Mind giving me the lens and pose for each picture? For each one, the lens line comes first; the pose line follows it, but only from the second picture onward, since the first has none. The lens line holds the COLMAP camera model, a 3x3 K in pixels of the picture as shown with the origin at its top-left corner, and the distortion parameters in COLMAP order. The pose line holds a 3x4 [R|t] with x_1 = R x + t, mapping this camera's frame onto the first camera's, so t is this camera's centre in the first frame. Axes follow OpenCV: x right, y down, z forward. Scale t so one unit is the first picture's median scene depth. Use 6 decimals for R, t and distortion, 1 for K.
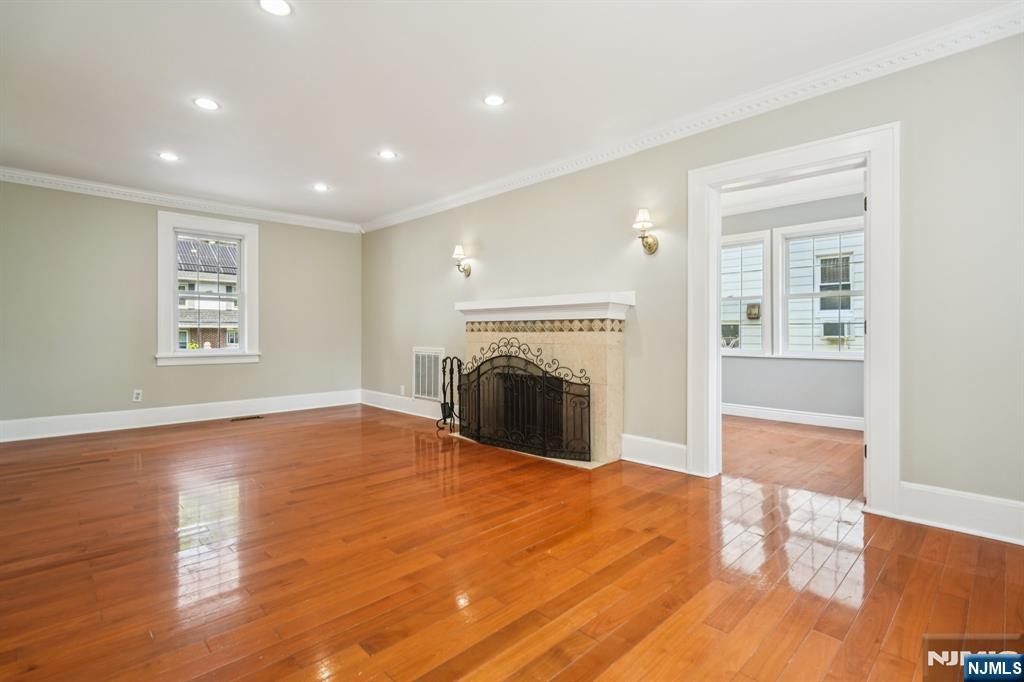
lens RADIAL K [[485.1, 0, 515.4], [0, 485.1, 334.6], [0, 0, 1]] dist [-0.003971, -0.000311]
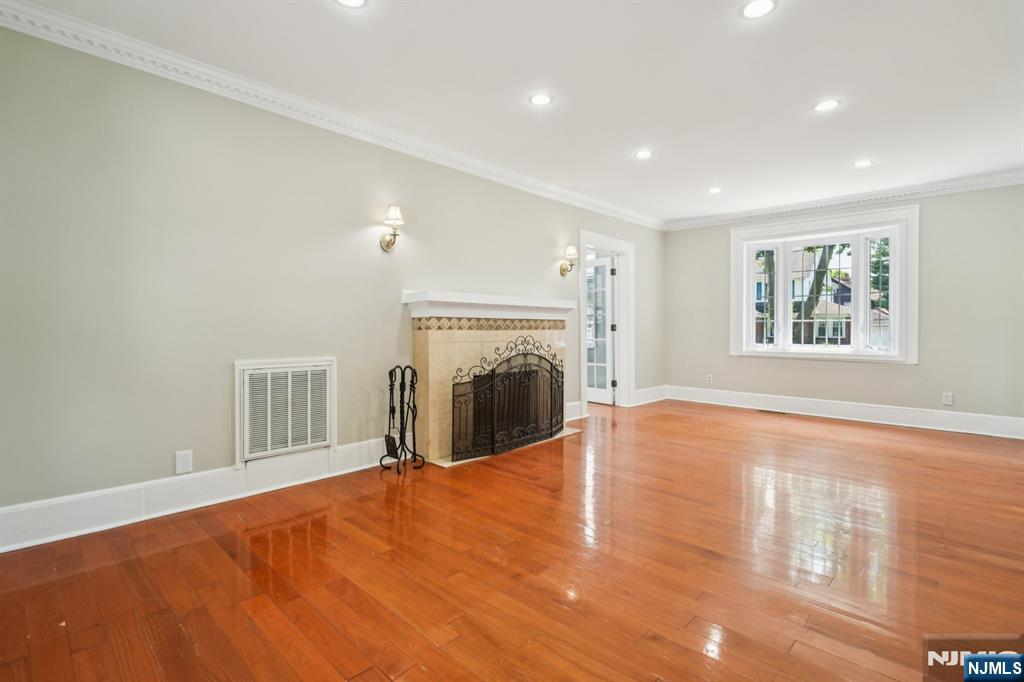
lens RADIAL K [[485.1, 0, 513.7], [0, 485.1, 338.1], [0, 0, 1]] dist [-0.003971, -0.000311]
pose [[-0.032966, -0.016586, 0.999319, -0.922447], [0.006367, 0.999839, 0.016805, -0.005323], [-0.999436, 0.006917, -0.032855, 0.953280]]
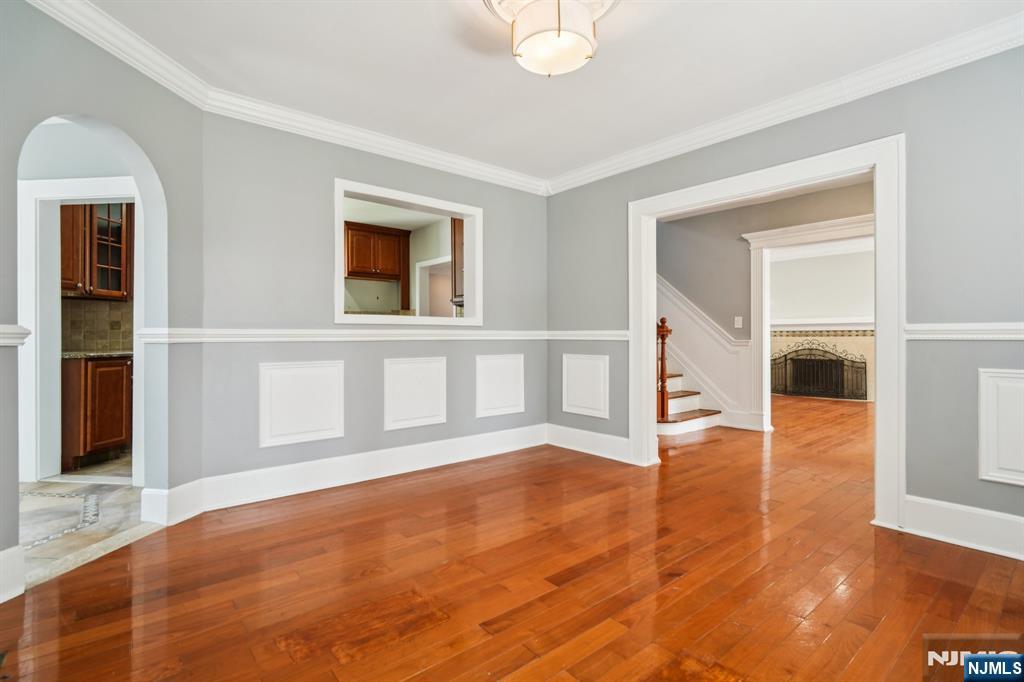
lens RADIAL K [[485.1, 0, 512.3], [0, 485.1, 336.1], [0, 0, 1]] dist [-0.003971, -0.000311]
pose [[0.997621, -0.005314, -0.068726, -0.969900], [0.004708, 0.999949, -0.008976, 0.003613], [0.068770, 0.008631, 0.997595, -0.923425]]
